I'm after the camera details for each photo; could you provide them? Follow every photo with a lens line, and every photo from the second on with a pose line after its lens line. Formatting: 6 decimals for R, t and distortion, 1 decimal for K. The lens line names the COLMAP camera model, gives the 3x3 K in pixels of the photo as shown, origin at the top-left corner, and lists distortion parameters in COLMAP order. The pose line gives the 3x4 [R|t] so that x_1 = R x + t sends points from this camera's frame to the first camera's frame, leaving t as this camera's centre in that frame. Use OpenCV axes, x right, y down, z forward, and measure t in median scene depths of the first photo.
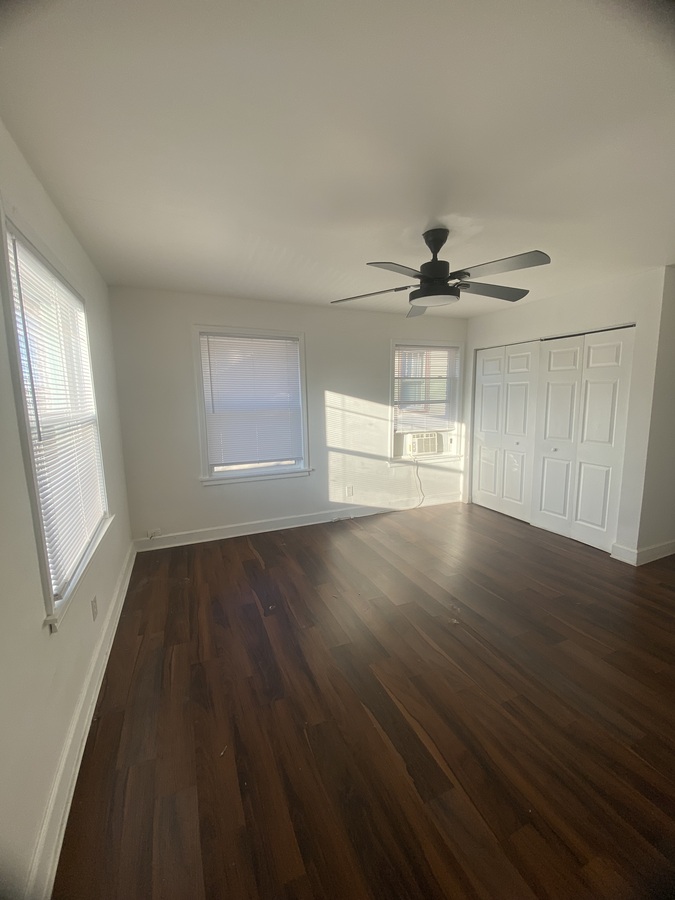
lens RADIAL K [[363.9, 0, 337.5], [0, 363.9, 450.0], [0, 0, 1]] dist [-0.011954, -0.000859]
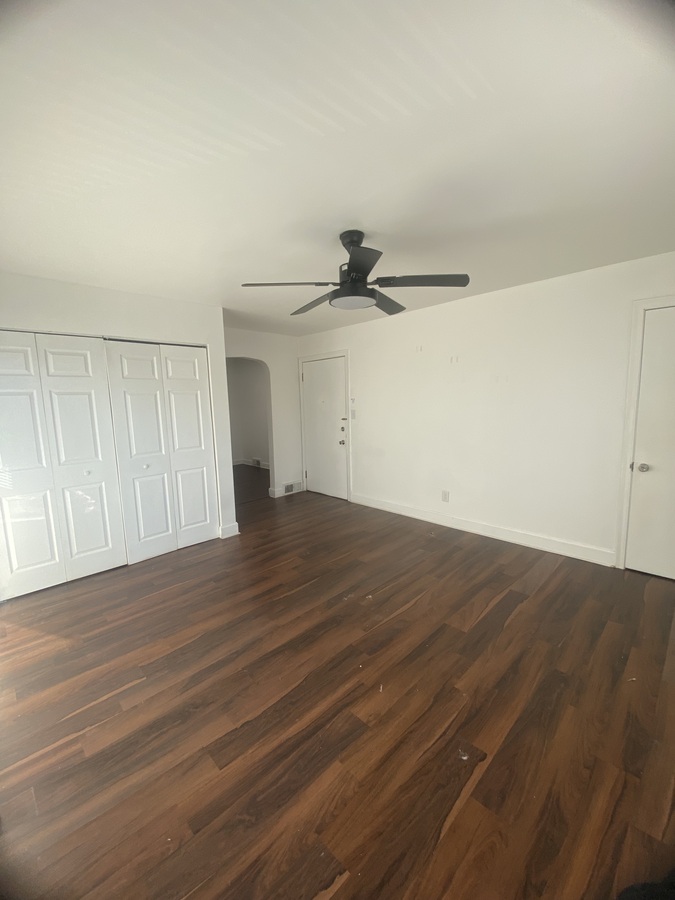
lens RADIAL K [[363.9, 0, 337.5], [0, 363.9, 450.0], [0, 0, 1]] dist [-0.011954, -0.000859]
pose [[-0.357455, -0.114648, 0.926867, -0.442201], [0.158898, 0.970501, 0.181326, -0.143133], [-0.920314, 0.212093, -0.328693, 0.946131]]
